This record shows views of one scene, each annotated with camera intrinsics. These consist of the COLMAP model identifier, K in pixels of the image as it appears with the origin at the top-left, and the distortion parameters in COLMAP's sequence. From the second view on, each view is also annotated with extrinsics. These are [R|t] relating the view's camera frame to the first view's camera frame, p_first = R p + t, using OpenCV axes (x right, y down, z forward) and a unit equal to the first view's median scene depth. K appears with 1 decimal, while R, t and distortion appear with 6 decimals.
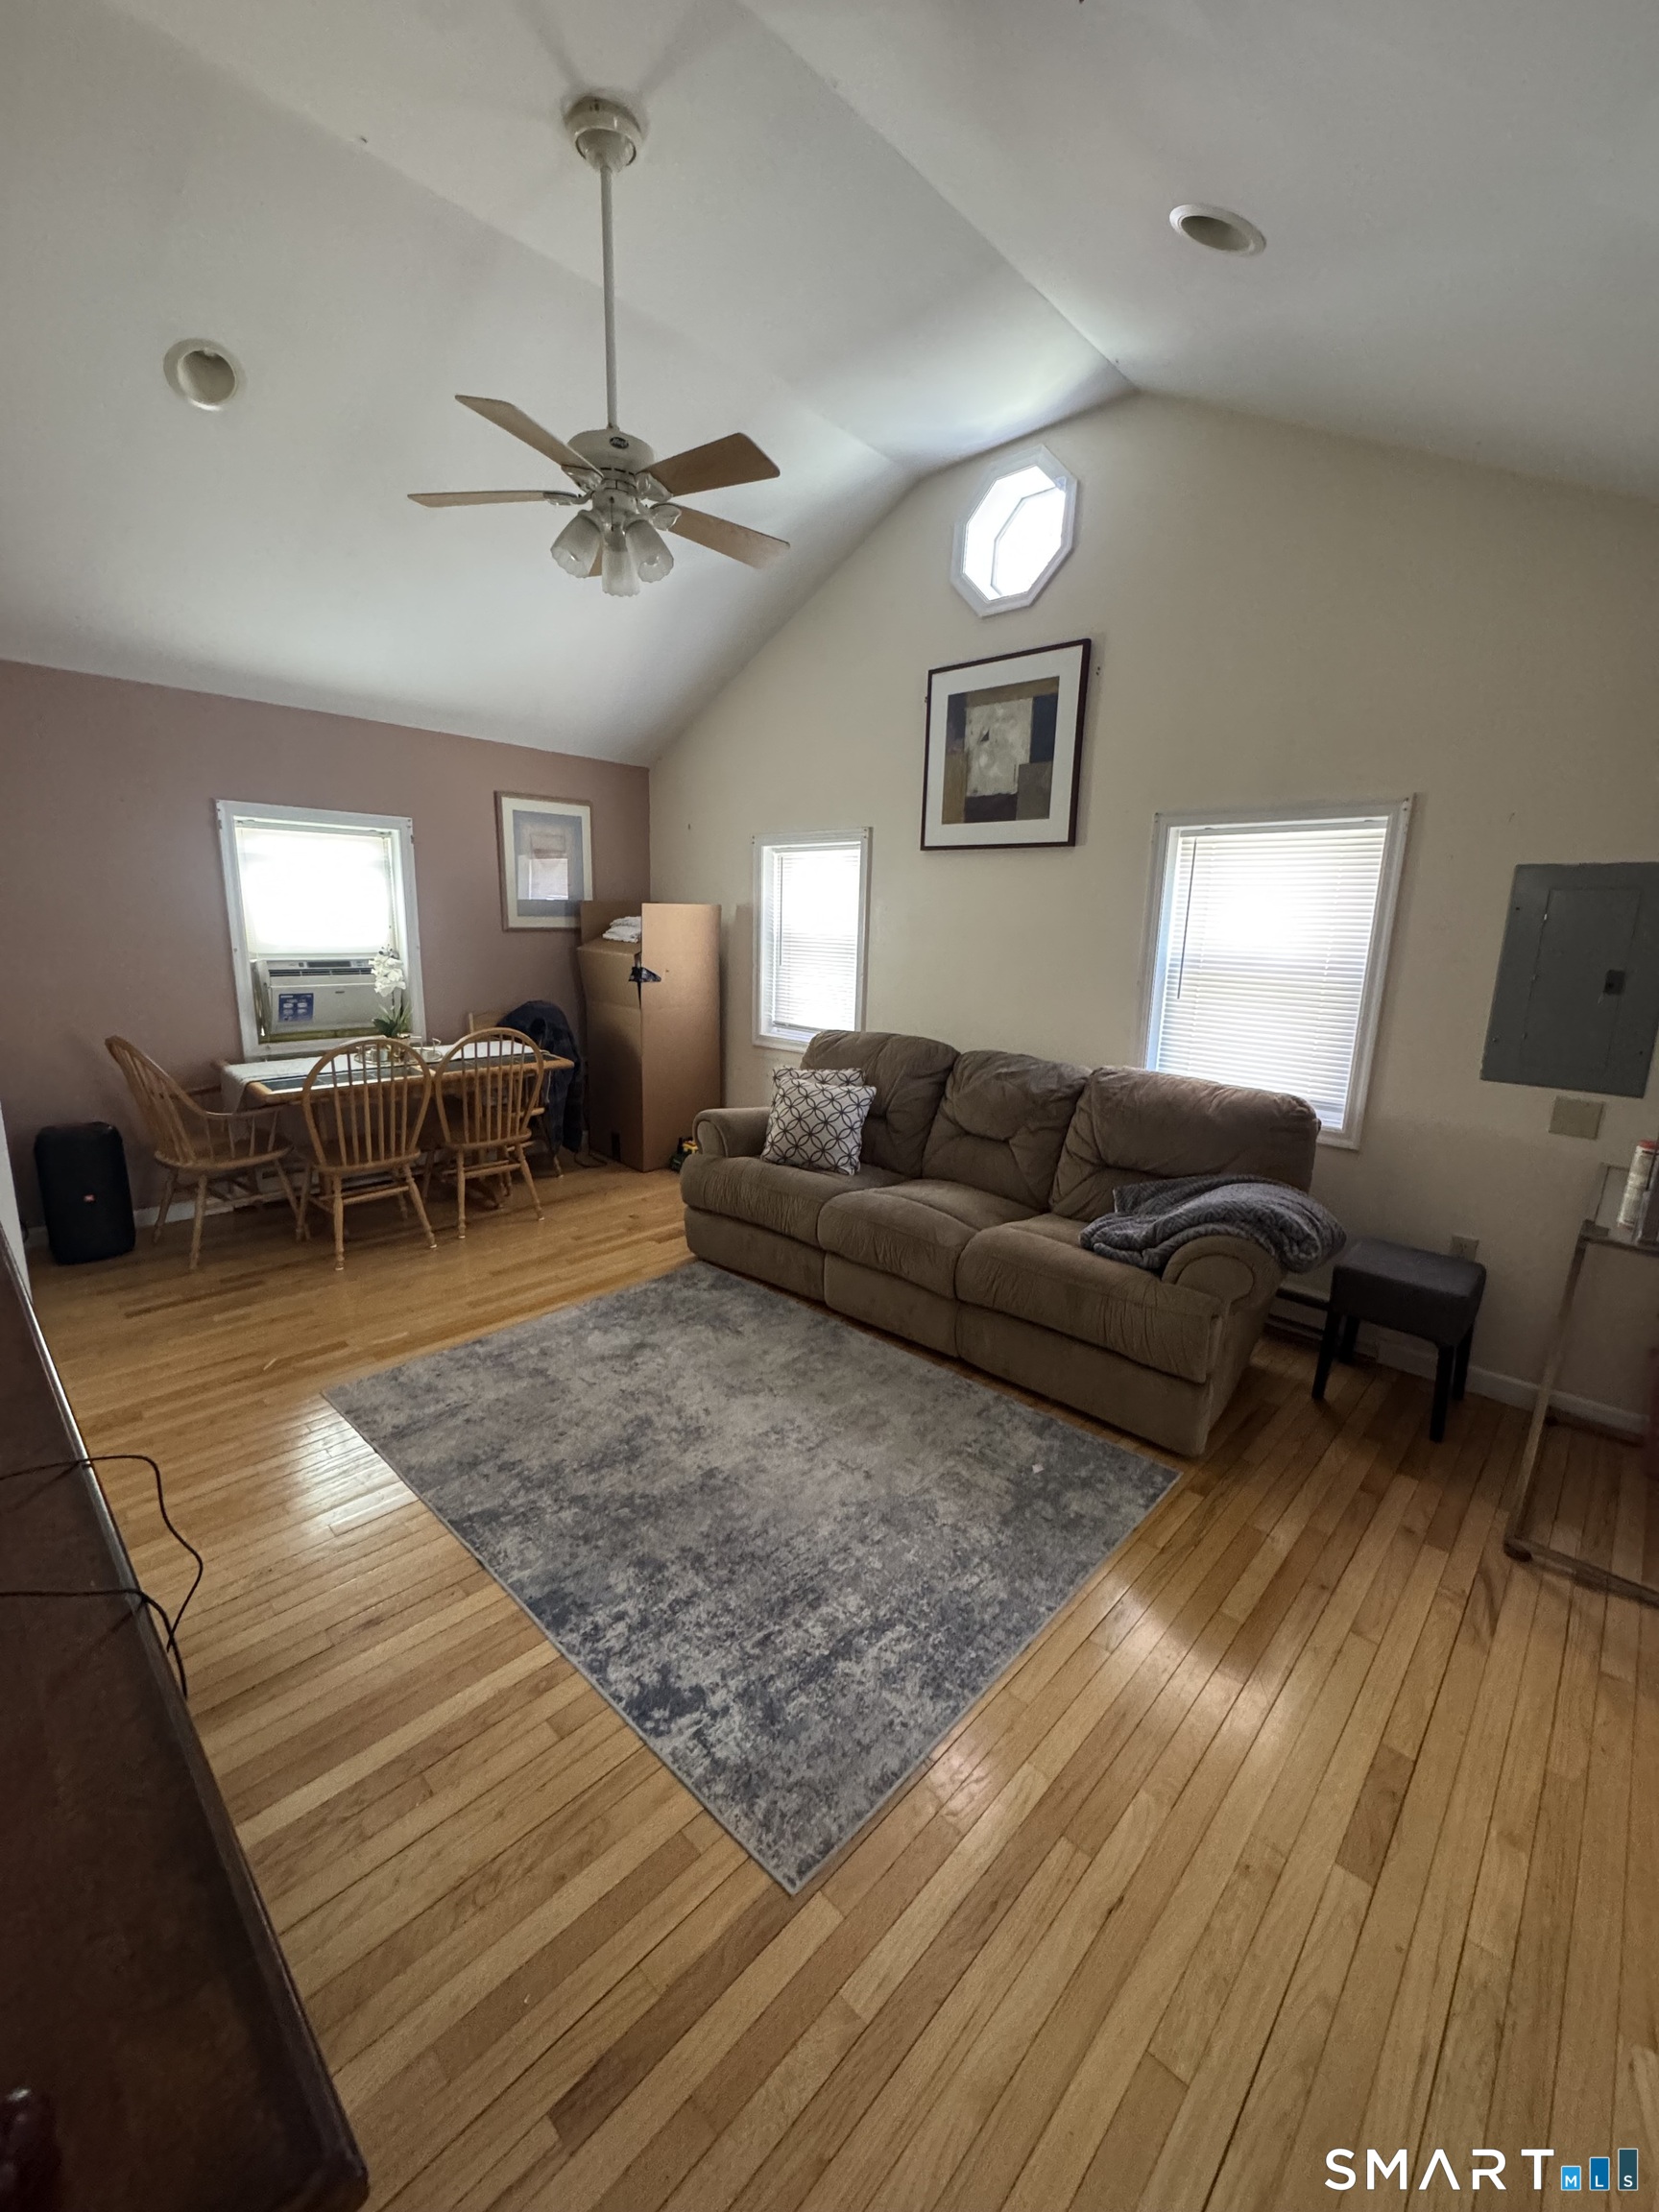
lens RADIAL K [[885.5, 0, 829.4], [0, 885.5, 1106.6], [0, 0, 1]] dist [-0.005940, 0.001683]
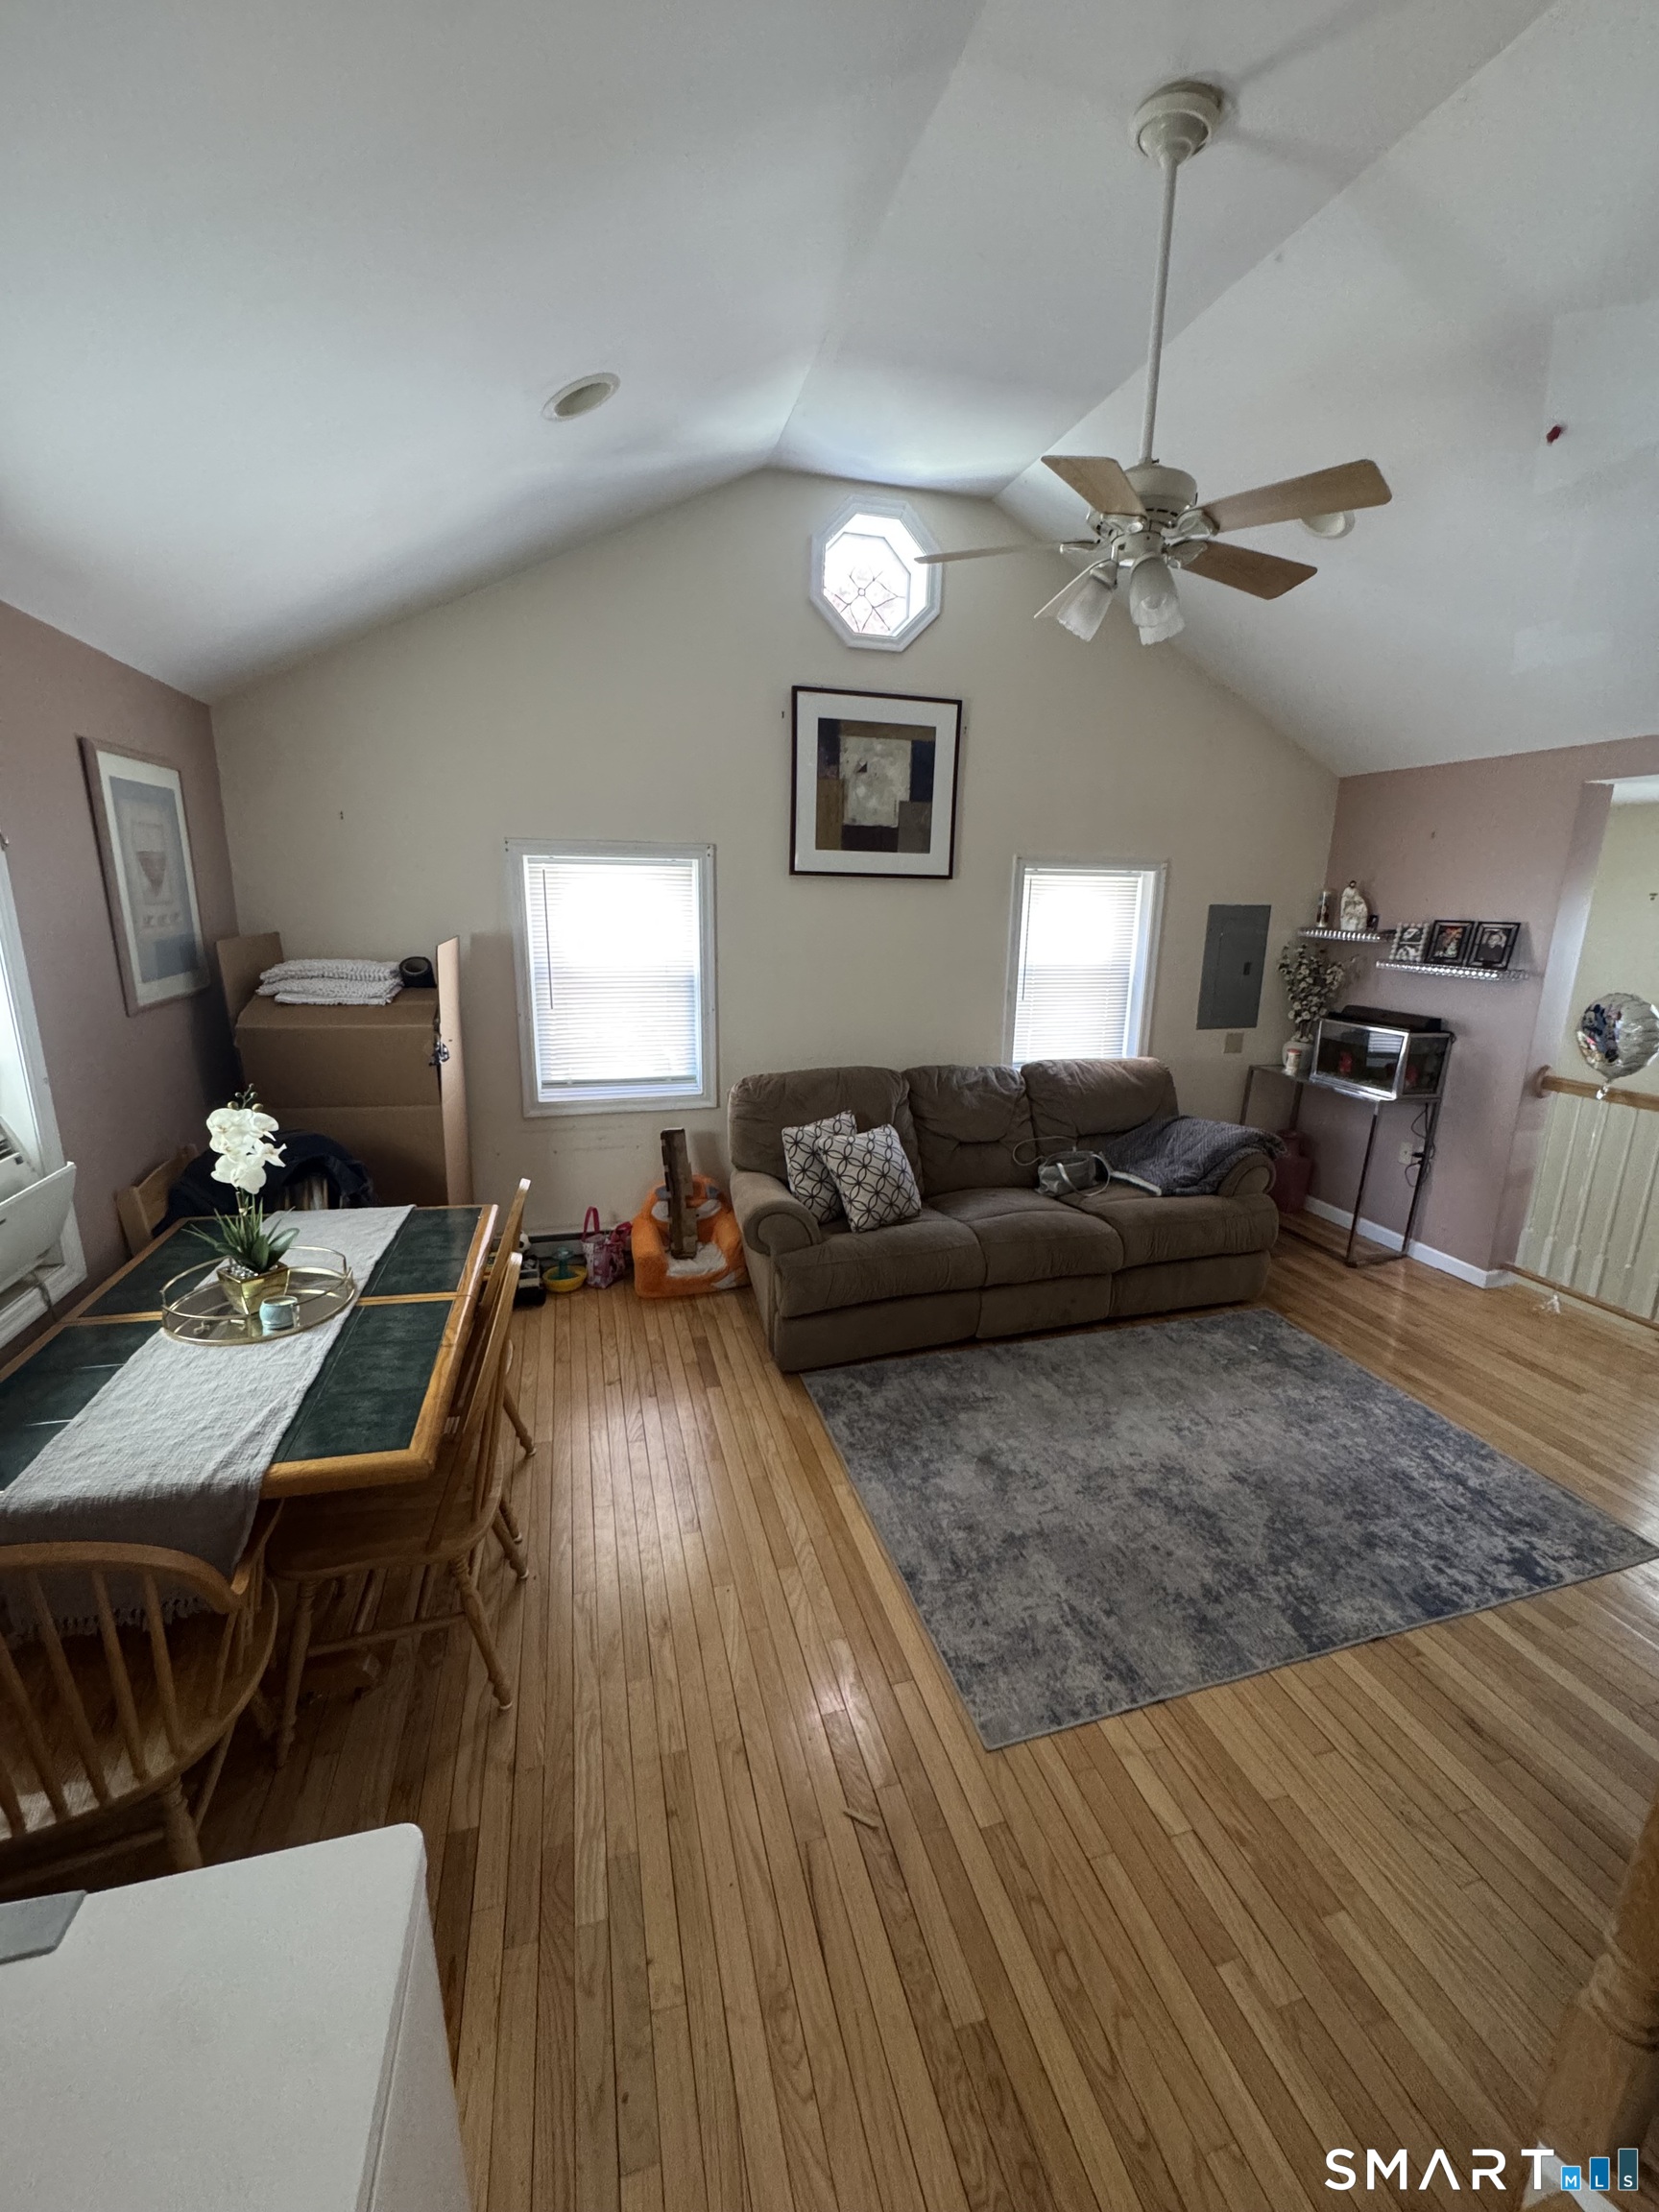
lens RADIAL K [[885.5, 0, 833.2], [0, 885.5, 1107.4], [0, 0, 1]] dist [-0.005940, 0.001683]
pose [[0.505726, -0.222903, 0.833400, -0.882416], [0.180829, 0.971973, 0.150235, -0.220580], [-0.843530, 0.074725, 0.531859, 0.576513]]
